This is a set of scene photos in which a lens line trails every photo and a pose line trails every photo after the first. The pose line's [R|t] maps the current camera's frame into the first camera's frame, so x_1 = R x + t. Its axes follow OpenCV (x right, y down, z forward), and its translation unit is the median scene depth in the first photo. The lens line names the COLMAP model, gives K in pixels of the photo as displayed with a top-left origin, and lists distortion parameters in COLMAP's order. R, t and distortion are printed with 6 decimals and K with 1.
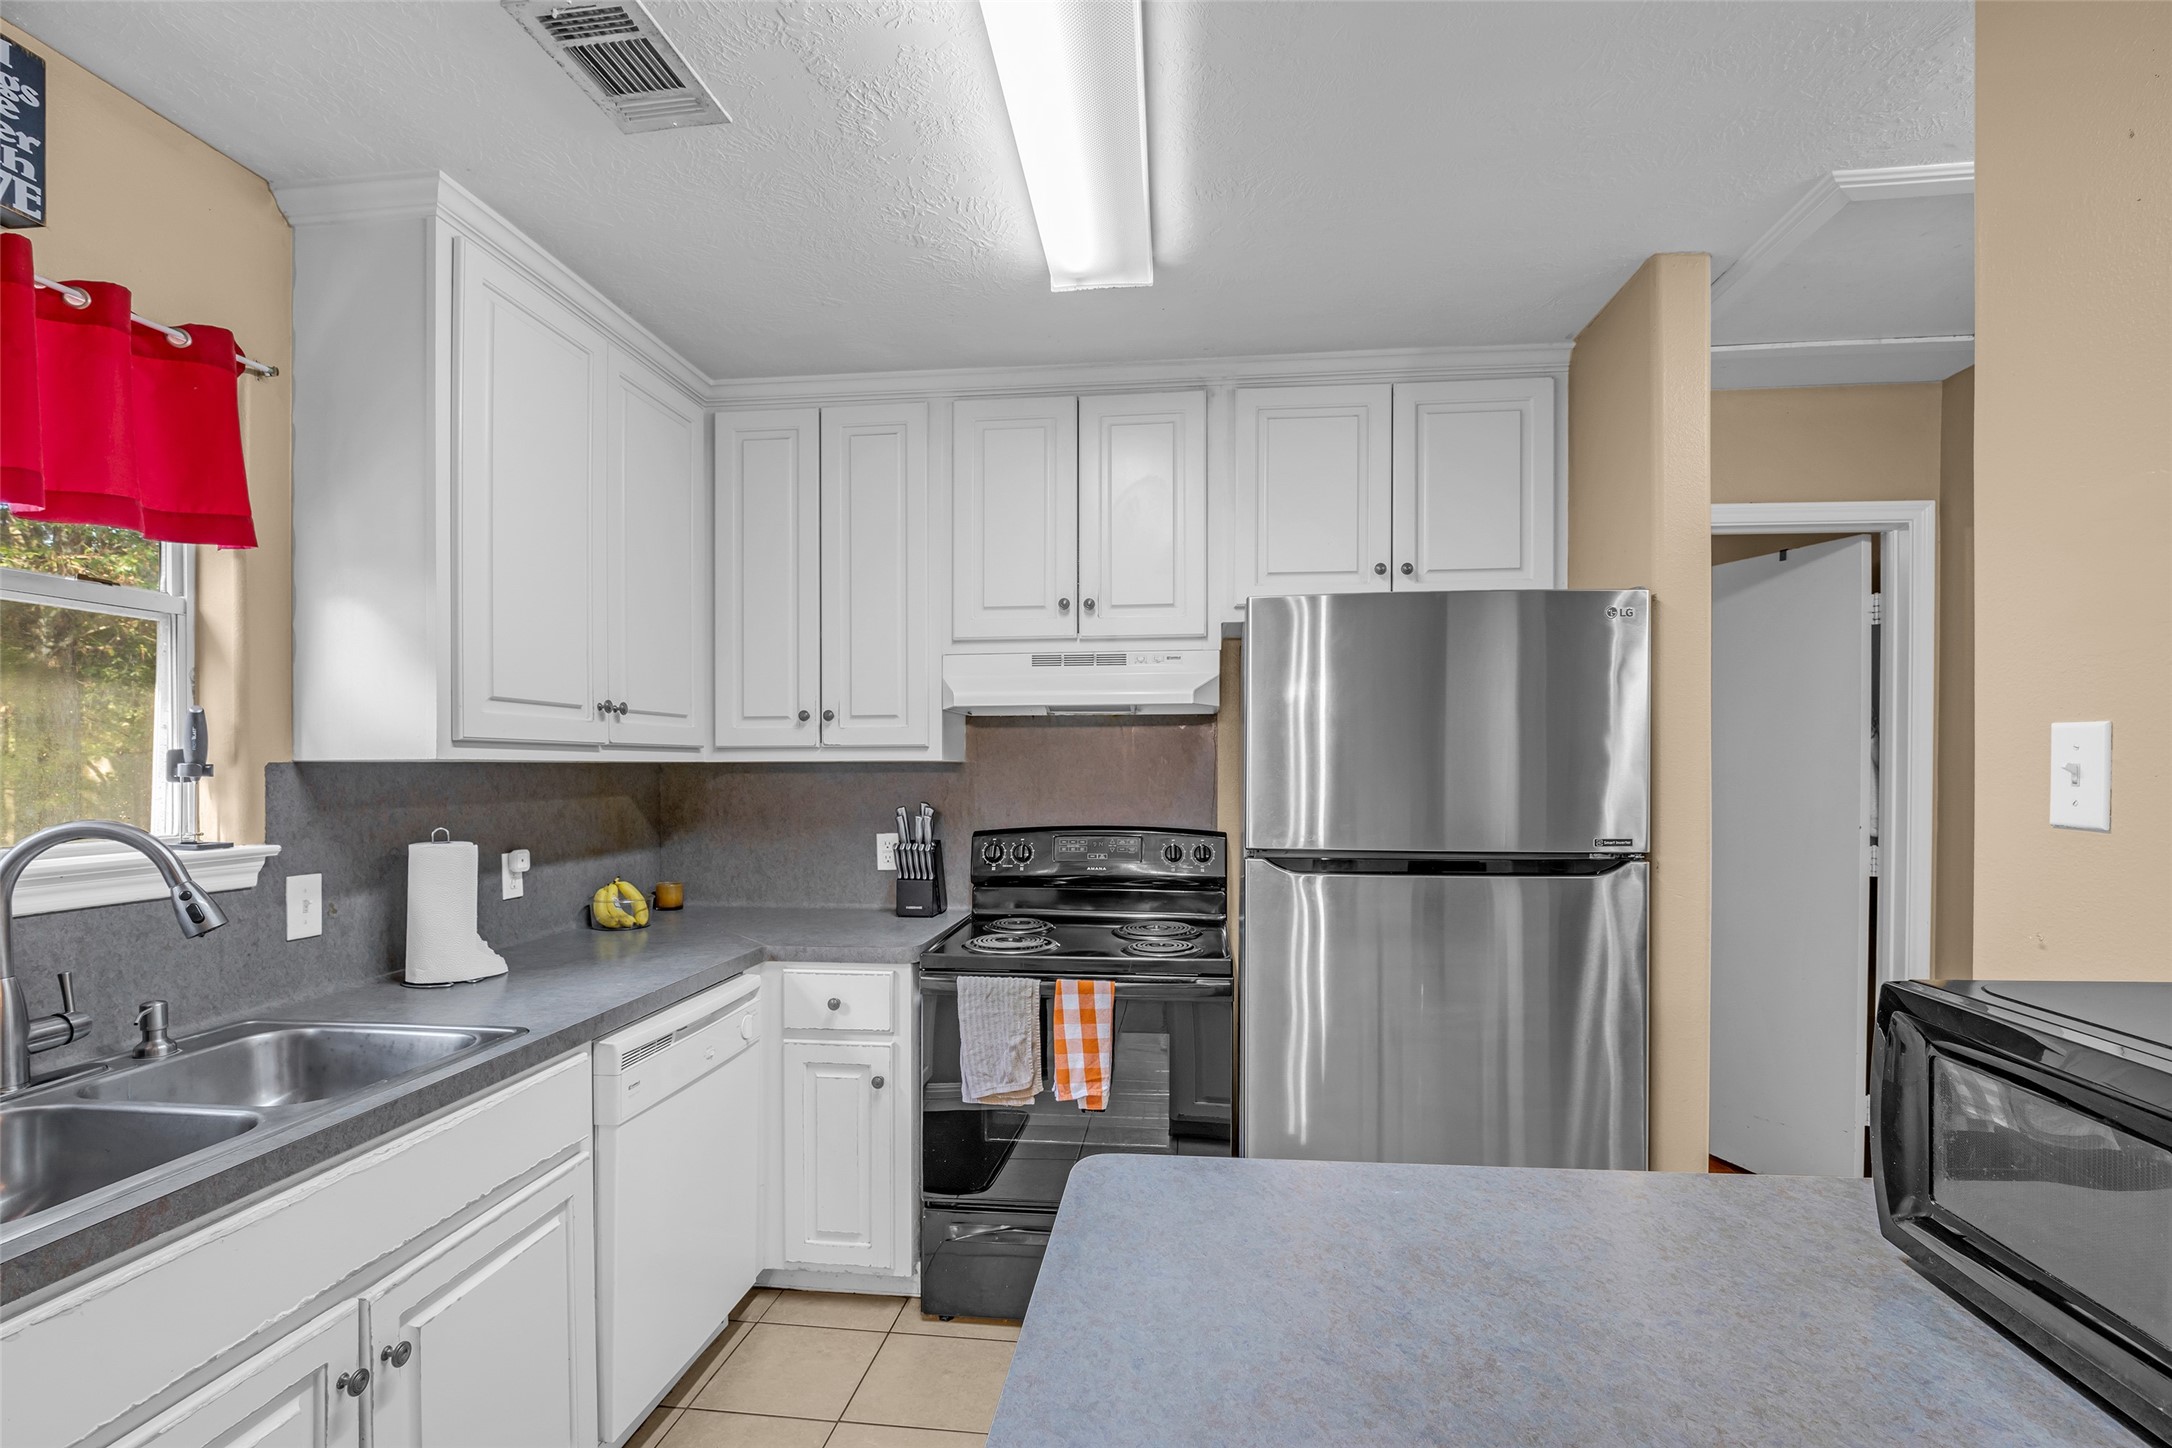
lens RADIAL K [[1013.4, 0, 1078.0], [0, 1013.4, 773.3], [0, 0, 1]] dist [-0.027643, 0.006603]
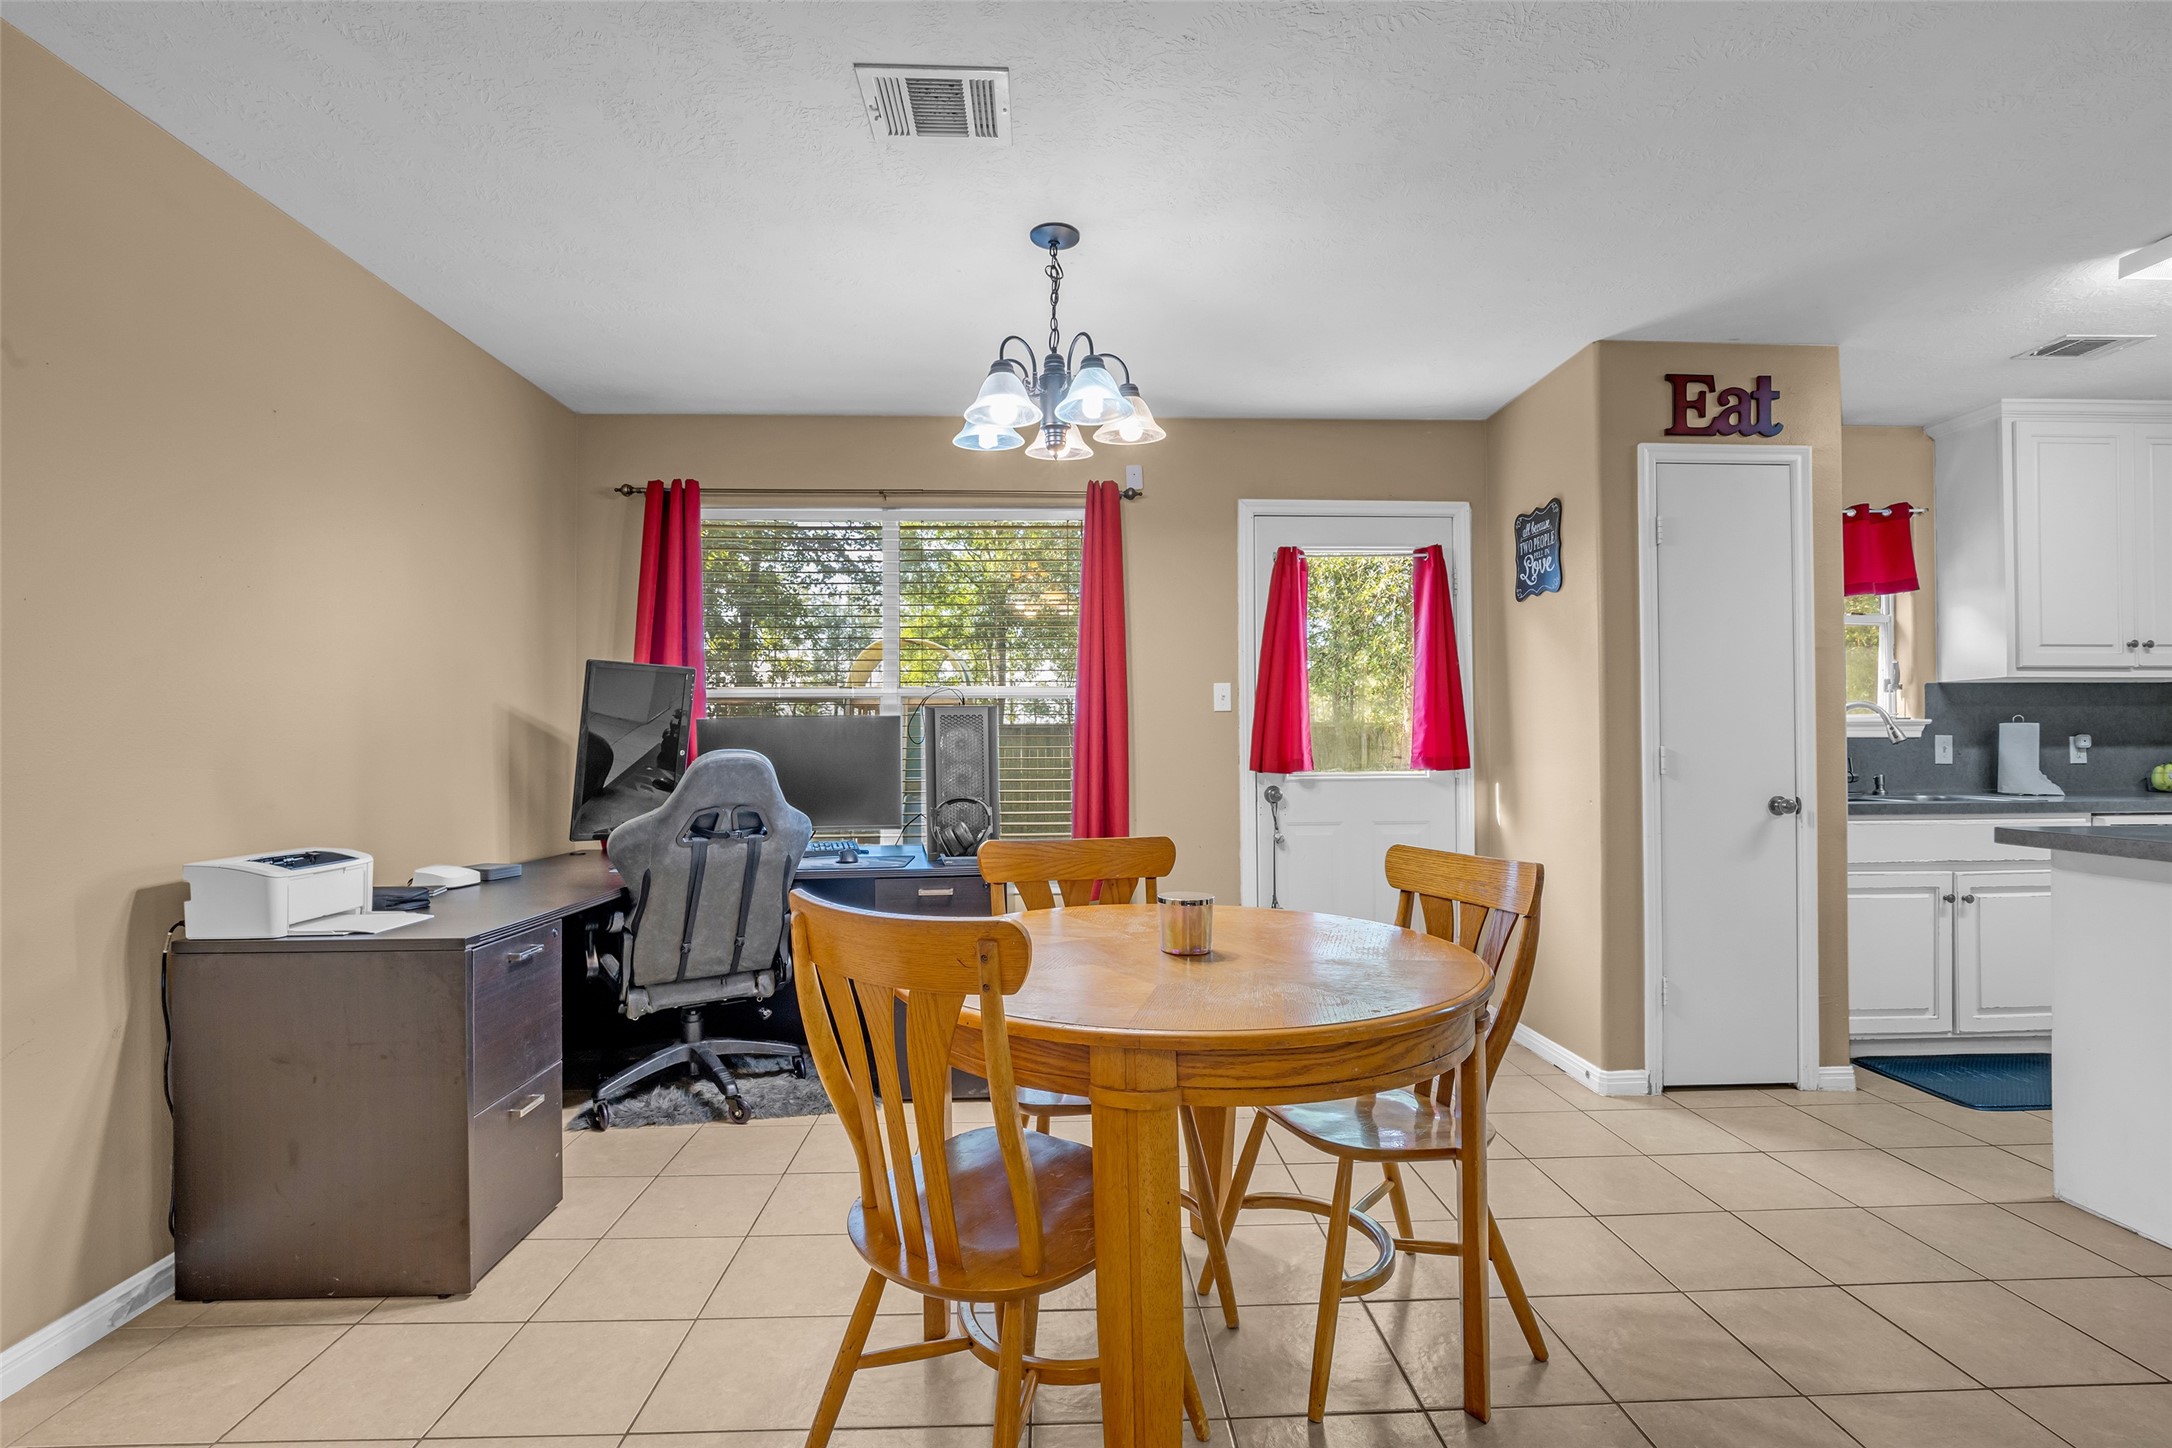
lens RADIAL K [[996.0, 0, 1078.9], [0, 996.0, 735.0], [0, 0, 1]] dist [-0.023298, 0.003915]
pose [[0.153032, -0.008477, -0.988185, 0.925612], [-0.005156, 0.999943, -0.009377, 0.117065], [0.988208, 0.006530, 0.152979, -1.049897]]
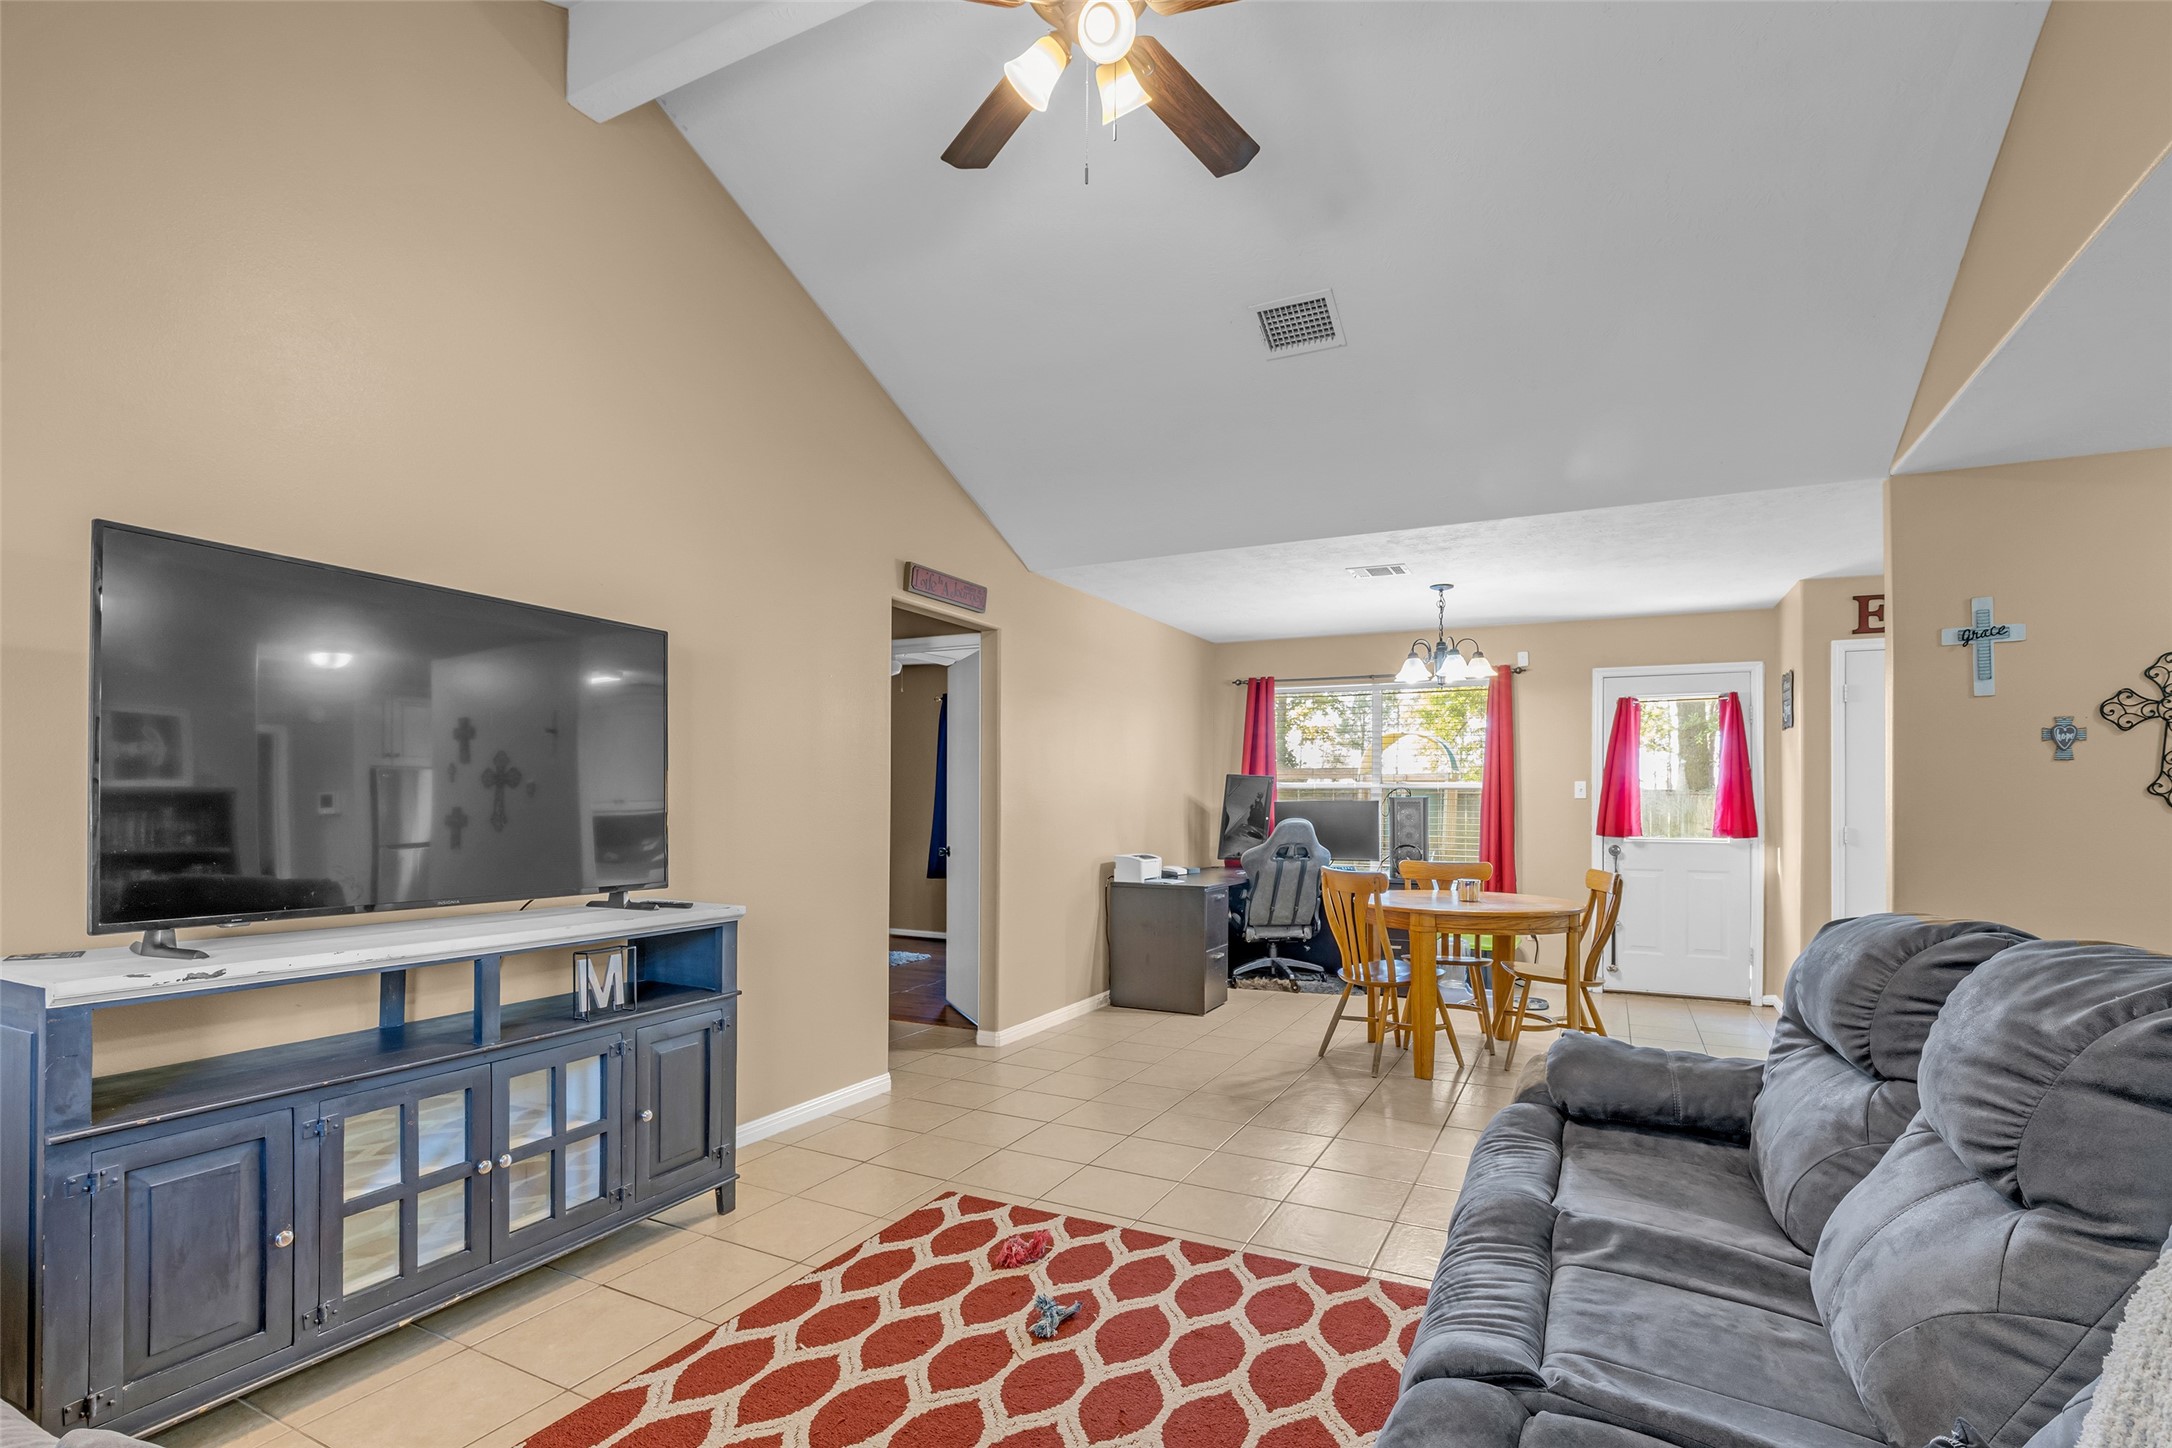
lens RADIAL K [[996.0, 0, 1079.5], [0, 996.0, 789.4], [0, 0, 1]] dist [-0.023298, 0.003915]
pose [[-0.354727, -0.012753, -0.934883, 2.512358], [-0.015620, 0.999848, -0.007713, 0.073292], [0.934839, 0.011867, -0.354872, -0.858050]]
